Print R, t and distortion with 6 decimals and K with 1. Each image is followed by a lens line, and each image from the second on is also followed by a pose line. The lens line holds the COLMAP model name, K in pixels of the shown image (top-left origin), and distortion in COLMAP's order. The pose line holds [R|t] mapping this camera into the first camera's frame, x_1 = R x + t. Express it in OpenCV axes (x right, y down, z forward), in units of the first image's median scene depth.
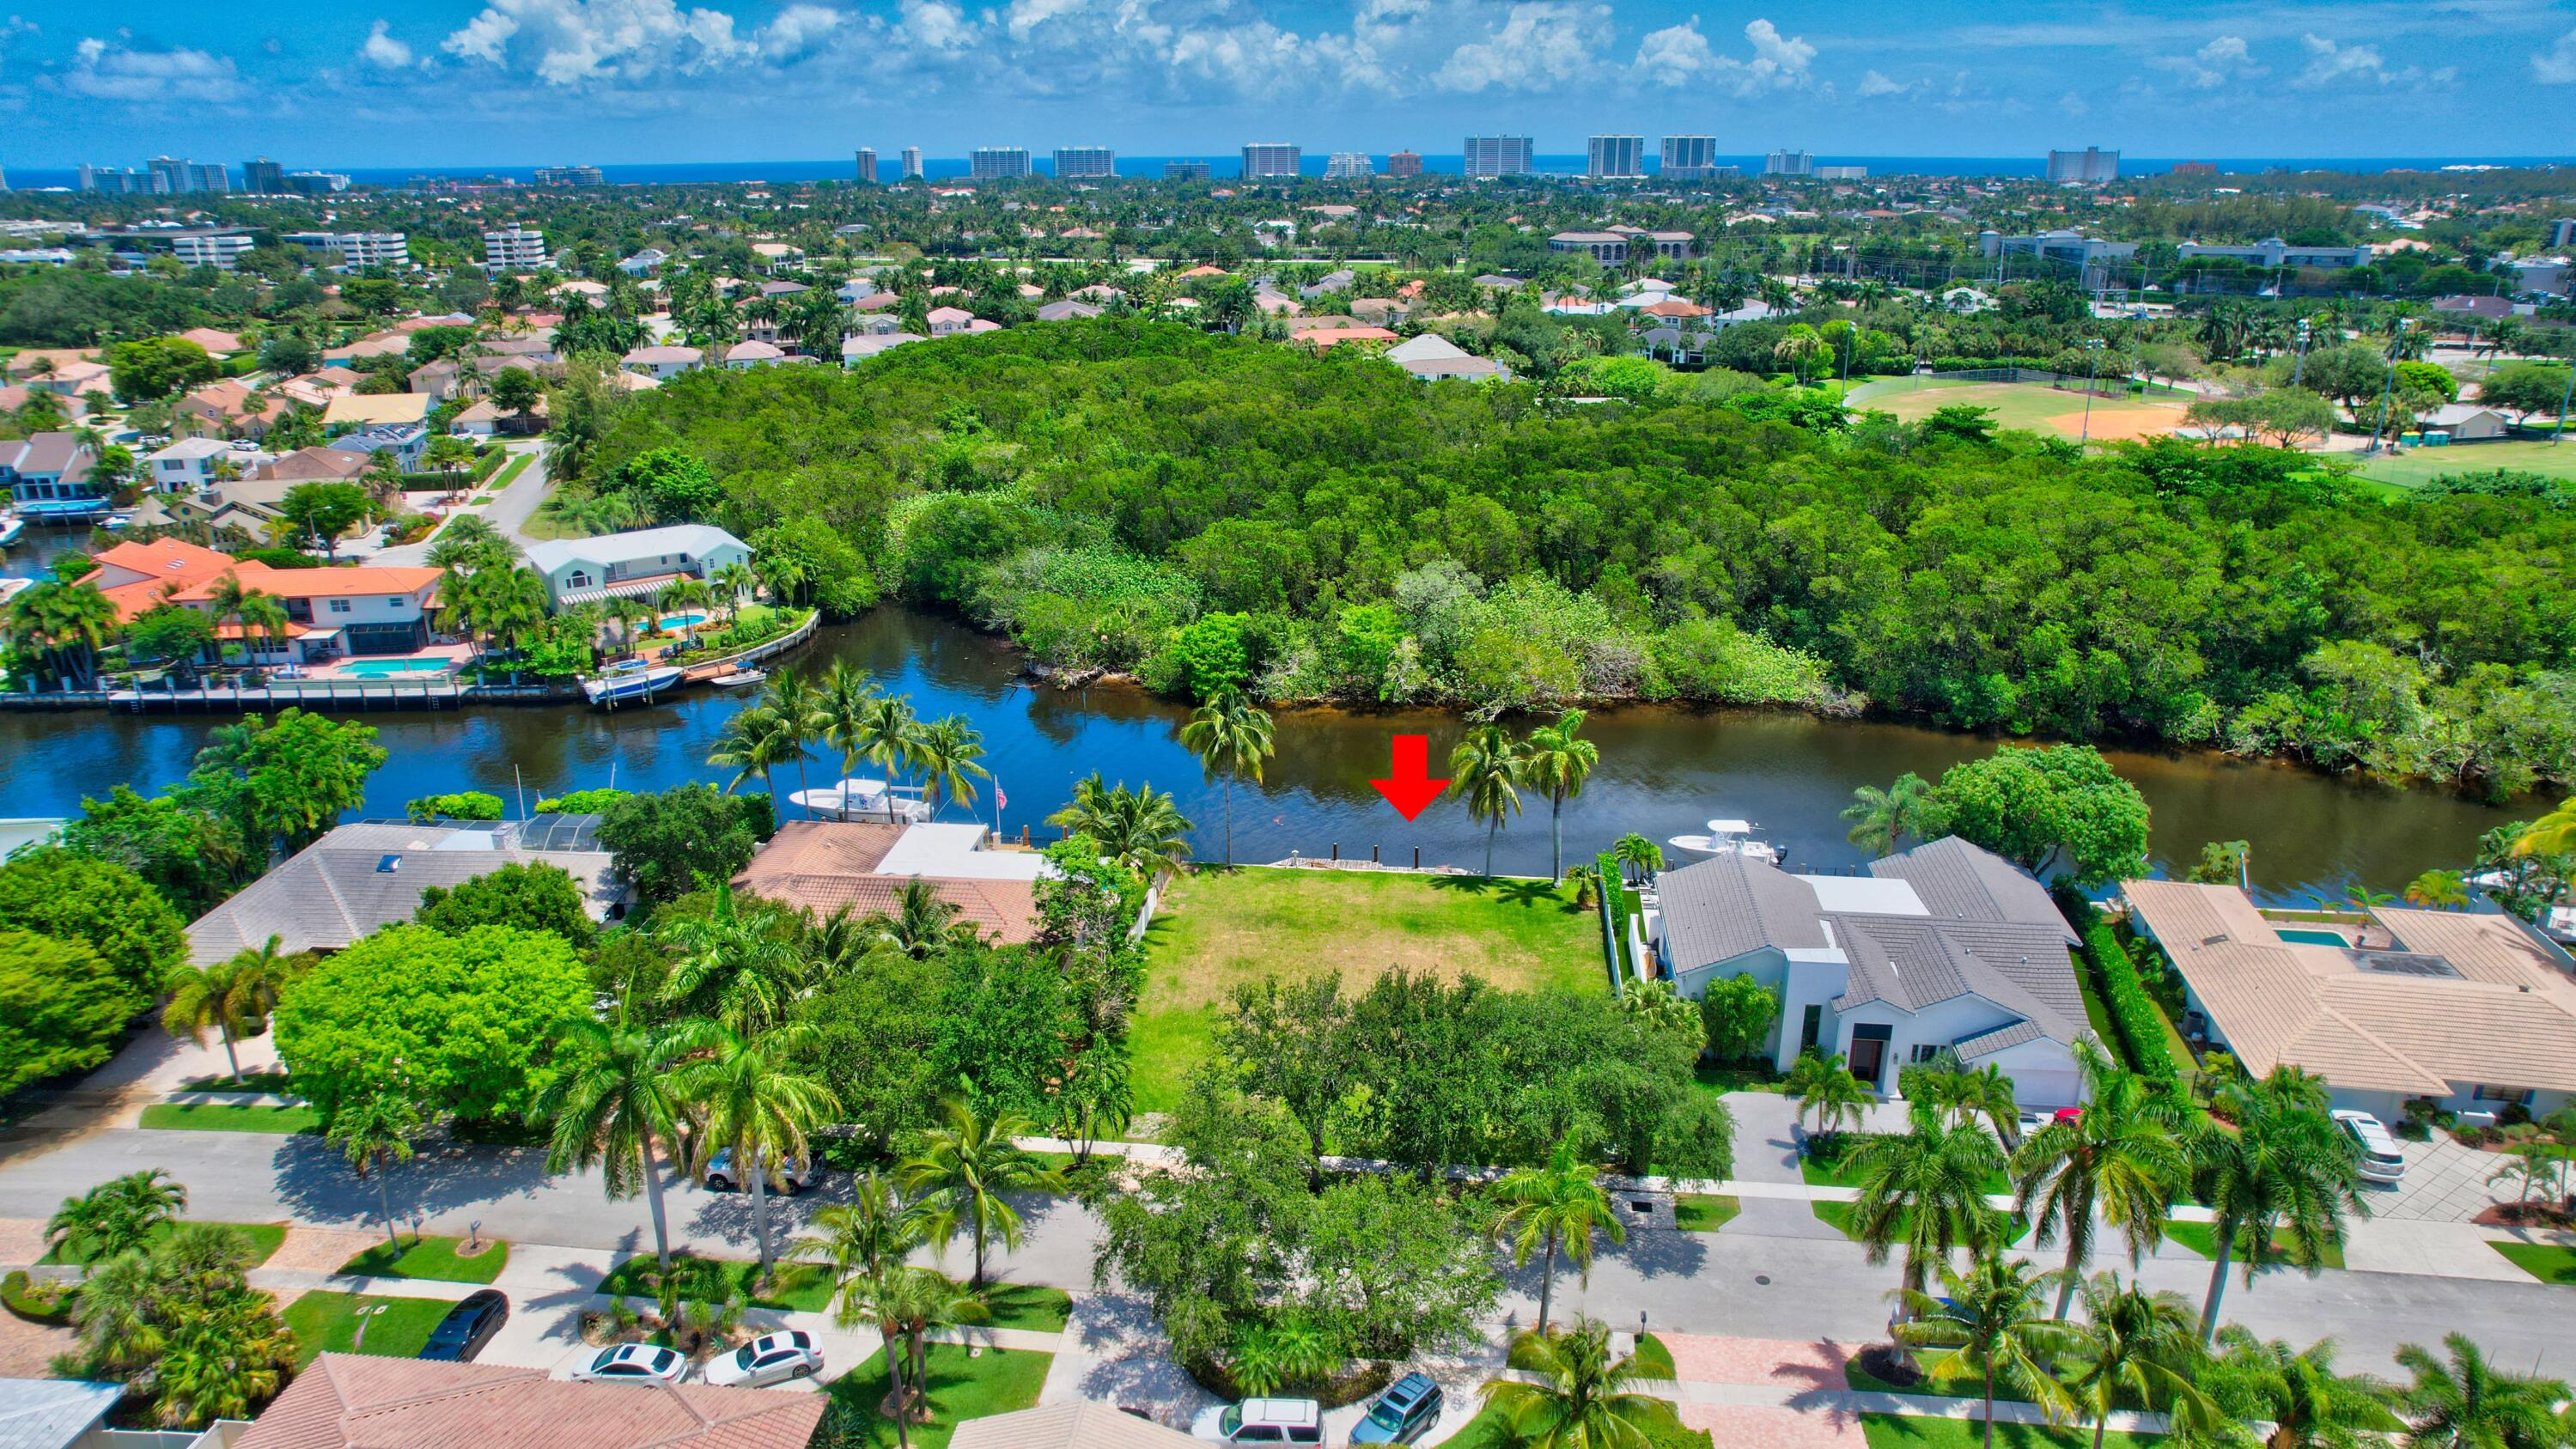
lens RADIAL K [[1656.4, 0, 1288.0], [0, 1656.4, 724.5], [0, 0, 1]] dist [-0.081677, 0.076110]
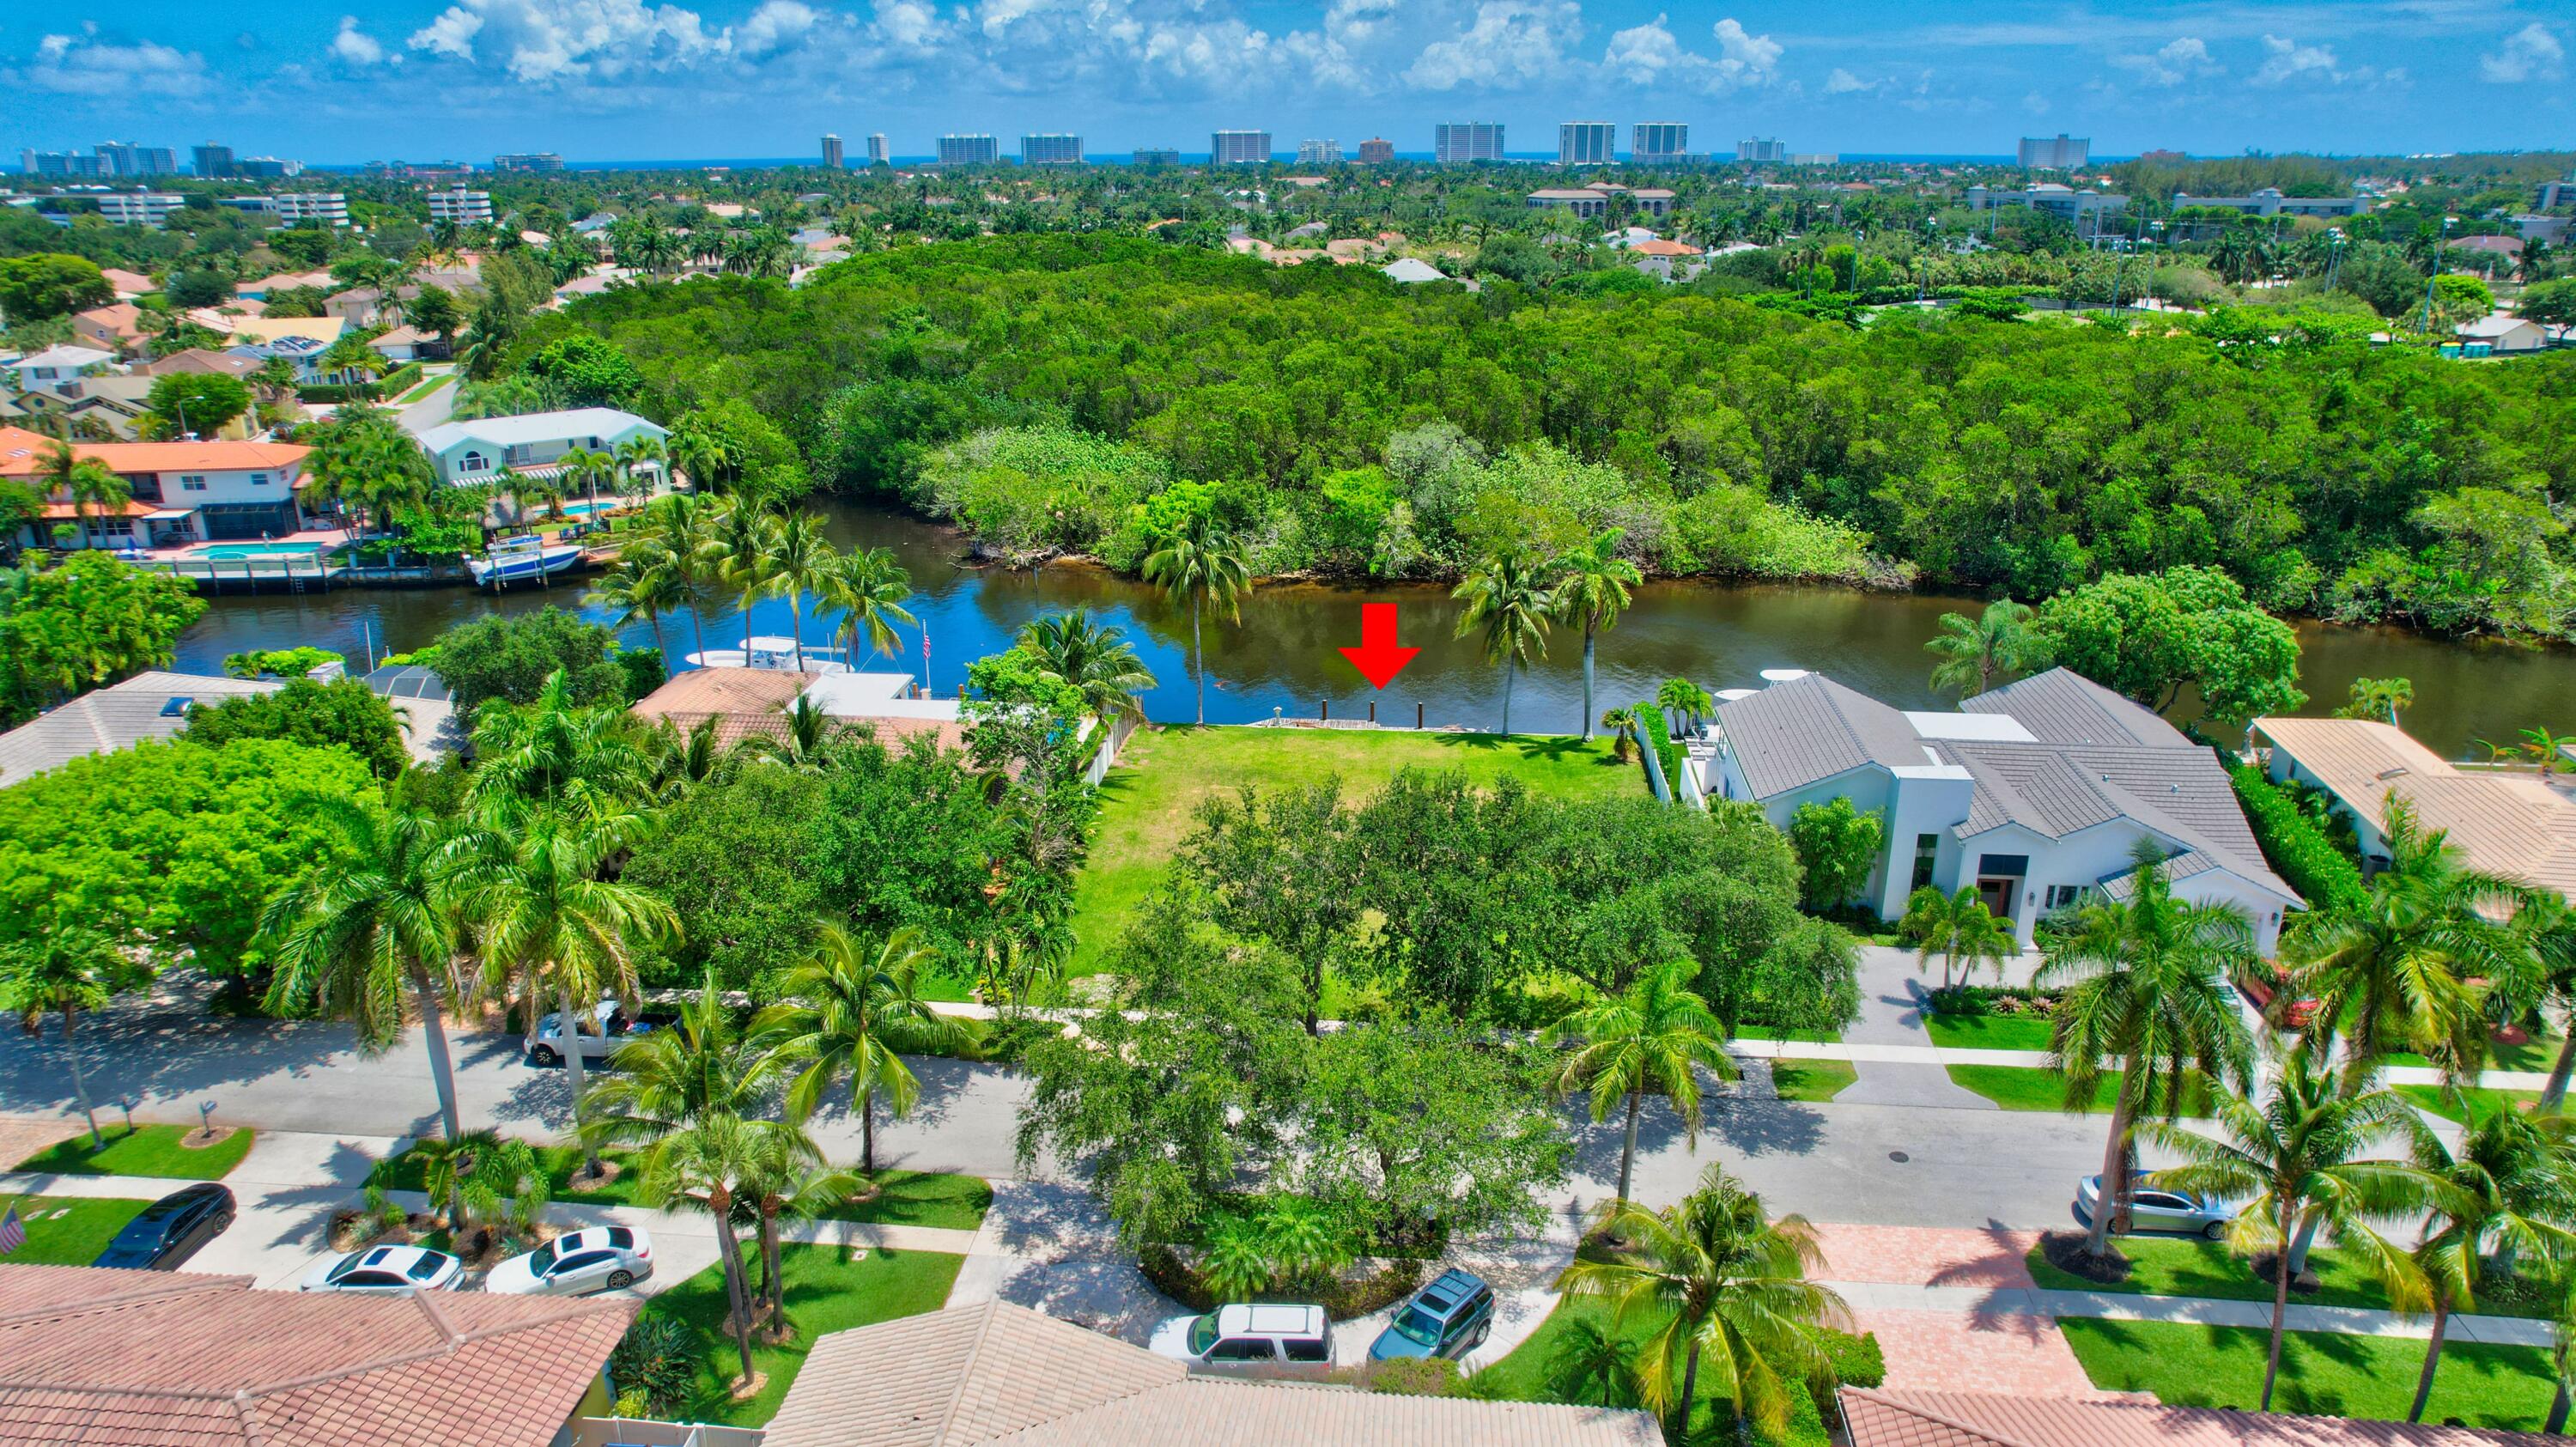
lens RADIAL K [[1656.7, 0, 1288.0], [0, 1656.7, 723.5], [0, 0, 1]] dist [-0.090156, 0.091327]
pose [[0.999850, -0.005755, 0.016326, -0.003500], [0.005752, 0.999983, 0.000227, 0.068965], [-0.016327, -0.000133, 0.999867, 0.122385]]
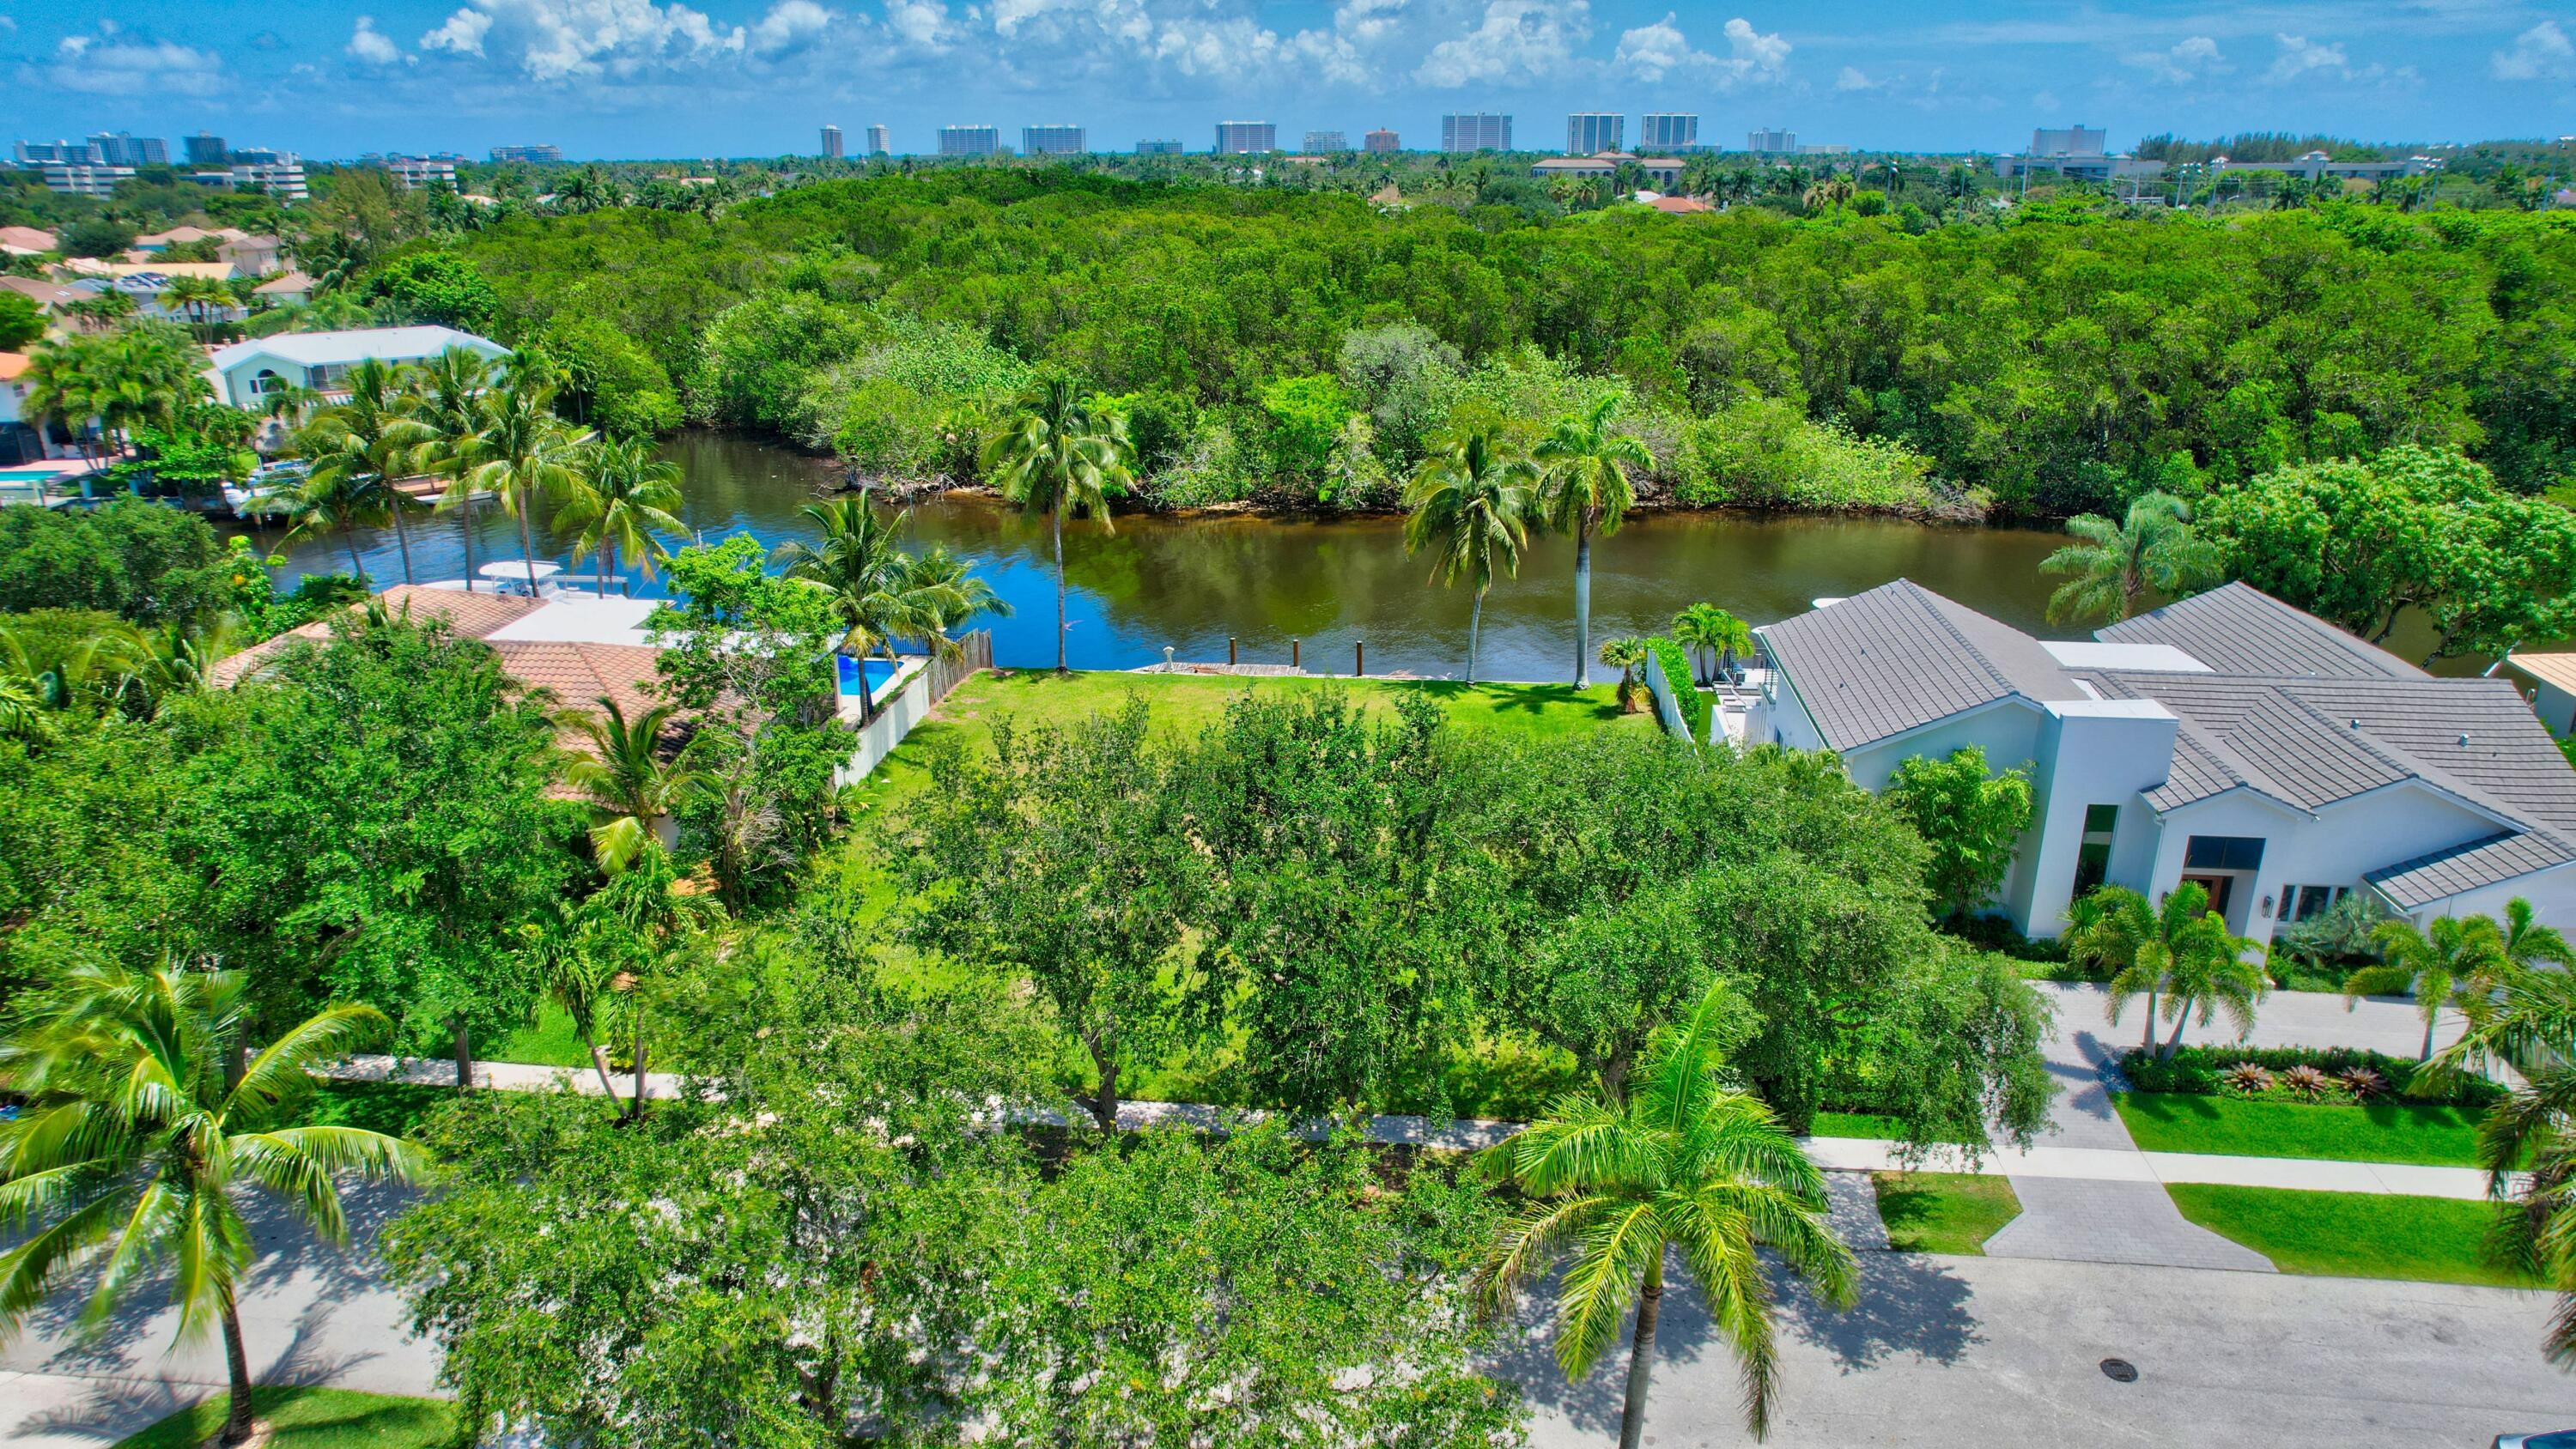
lens RADIAL K [[1656.4, 0, 1288.0], [0, 1656.4, 724.5], [0, 0, 1]] dist [-0.090156, 0.091327]
pose [[0.999925, -0.005027, 0.011129, 0.035109], [0.005014, 0.999987, 0.001114, 0.086377], [-0.011134, -0.001058, 0.999937, 0.294933]]
